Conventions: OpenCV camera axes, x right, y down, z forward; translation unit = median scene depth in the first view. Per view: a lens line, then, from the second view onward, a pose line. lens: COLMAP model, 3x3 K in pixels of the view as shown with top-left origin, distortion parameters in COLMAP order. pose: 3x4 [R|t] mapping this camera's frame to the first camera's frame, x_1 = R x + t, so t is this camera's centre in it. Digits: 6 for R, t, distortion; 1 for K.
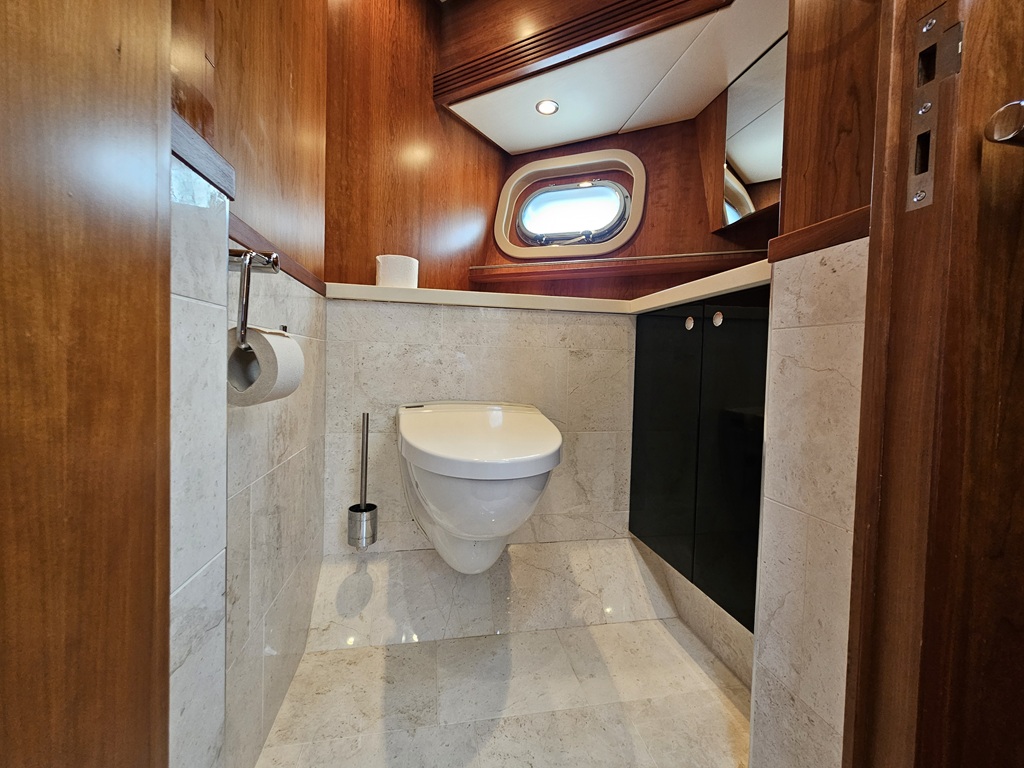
lens RADIAL K [[423.6, 0, 516.5], [0, 423.6, 381.7], [0, 0, 1]] dist [0.001888, 0.000058]
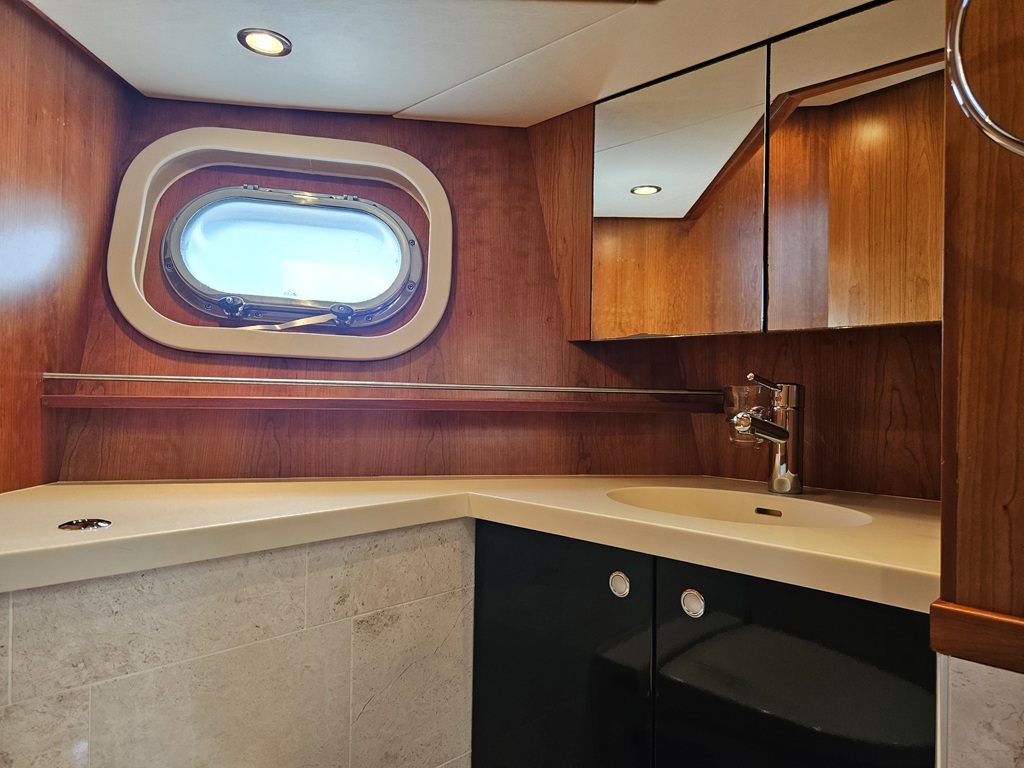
lens RADIAL K [[688.1, 0, 513.8], [0, 688.1, 380.0], [0, 0, 1]] dist [0.005919, -0.003690]
pose [[0.824295, -0.006608, 0.566122, -0.123723], [0.026460, 0.999289, -0.026862, -0.257530], [-0.565541, 0.037122, 0.823884, 0.255085]]
